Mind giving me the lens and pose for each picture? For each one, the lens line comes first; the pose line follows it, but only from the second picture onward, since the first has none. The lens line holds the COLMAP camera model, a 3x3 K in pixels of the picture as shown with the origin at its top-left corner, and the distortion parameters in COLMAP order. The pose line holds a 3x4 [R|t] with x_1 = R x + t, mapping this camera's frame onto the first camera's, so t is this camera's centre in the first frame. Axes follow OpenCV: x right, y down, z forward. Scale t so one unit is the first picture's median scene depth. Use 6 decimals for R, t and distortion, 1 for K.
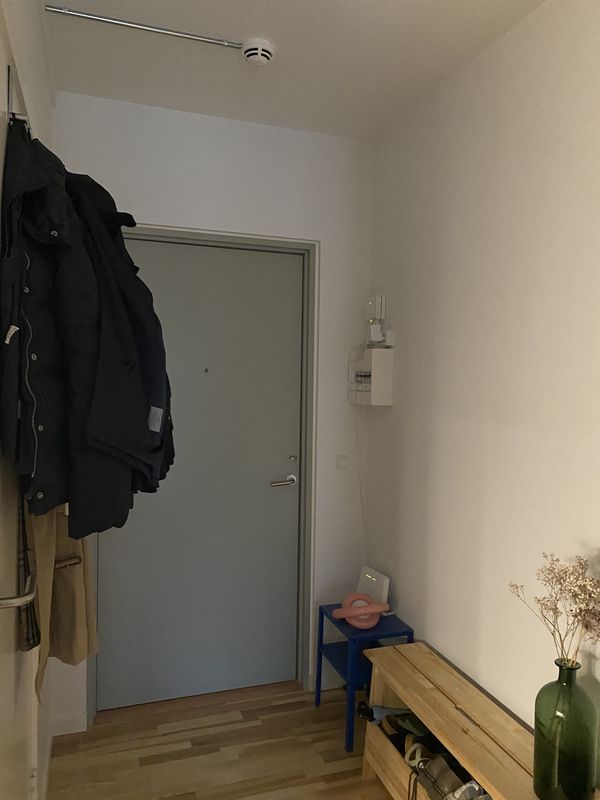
lens RADIAL K [[617.0, 0, 299.4], [0, 617.0, 400.5], [0, 0, 1]] dist [0.018977, -0.015128]
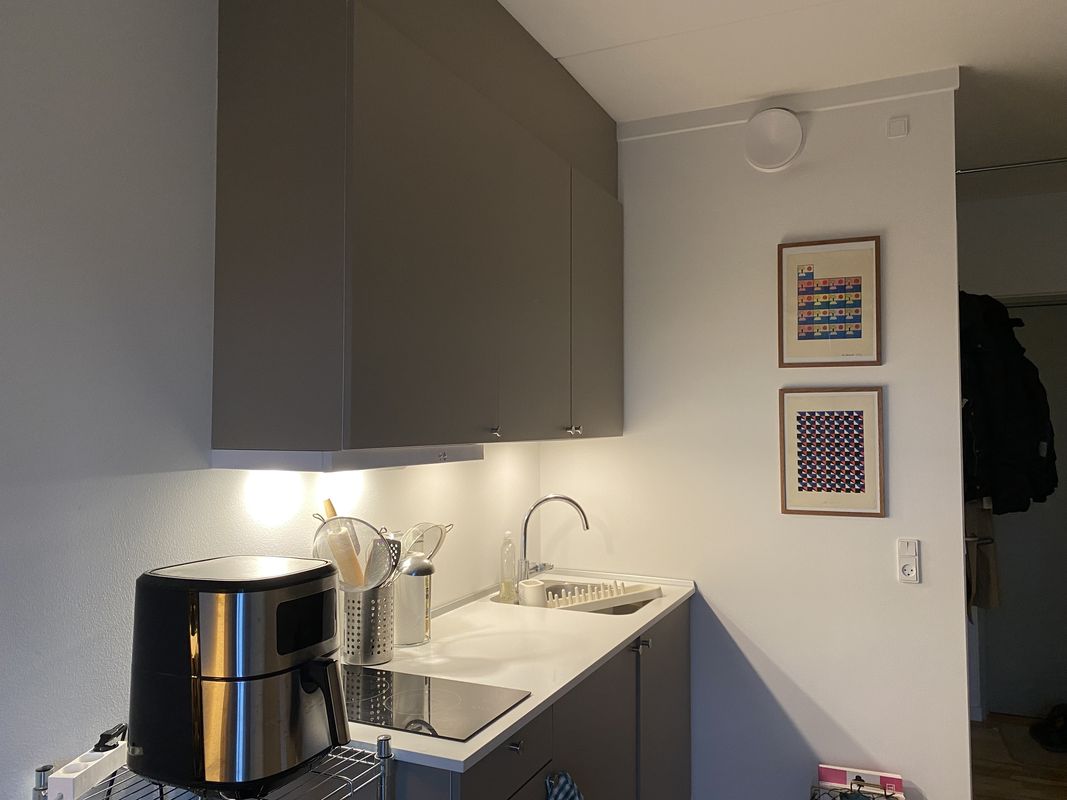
lens RADIAL K [[823.0, 0, 534.8], [0, 823.0, 396.6], [0, 0, 1]] dist [0.018977, -0.015128]
pose [[0.718760, -0.045732, -0.693753, 0.280079], [-0.022467, 0.995785, -0.088919, 0.101518], [0.694895, 0.079497, 0.714703, -1.300727]]
